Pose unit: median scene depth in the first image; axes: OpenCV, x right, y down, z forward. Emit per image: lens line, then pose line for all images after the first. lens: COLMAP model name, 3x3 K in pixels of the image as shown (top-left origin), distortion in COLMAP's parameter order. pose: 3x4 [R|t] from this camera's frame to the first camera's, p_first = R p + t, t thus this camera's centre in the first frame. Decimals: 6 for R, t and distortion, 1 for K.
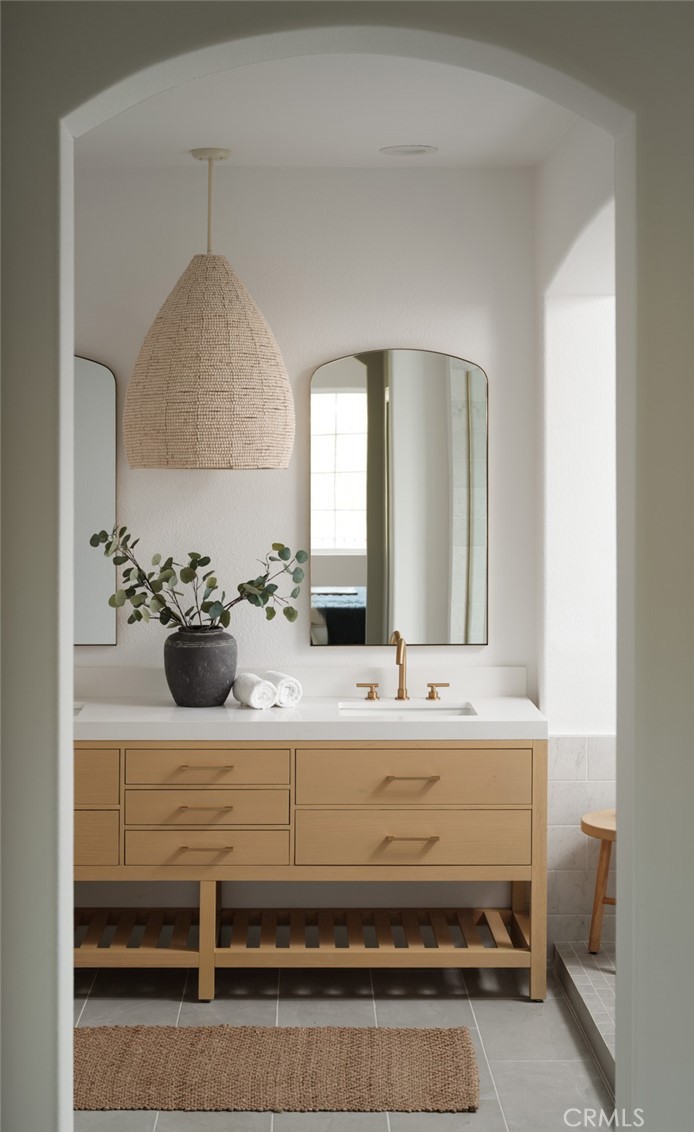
lens RADIAL K [[1306.4, 0, 343.8], [0, 1306.4, 564.5], [0, 0, 1]] dist [0.001510, 0.000000]
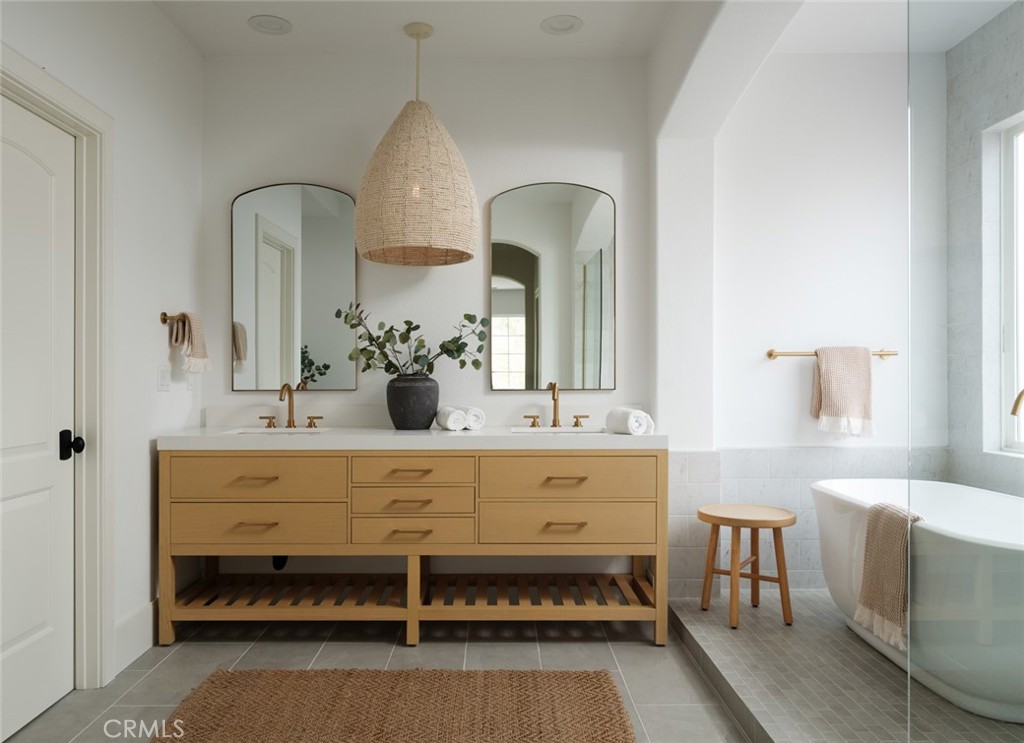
lens RADIAL K [[718.4, 0, 510.3], [0, 718.4, 376.4], [0, 0, 1]] dist [0.008509, 0.003740]
pose [[0.999988, -0.001064, -0.004742, -0.001431], [0.001060, 0.999999, -0.000838, 0.056897], [0.004743, 0.000833, 0.999988, 0.252200]]
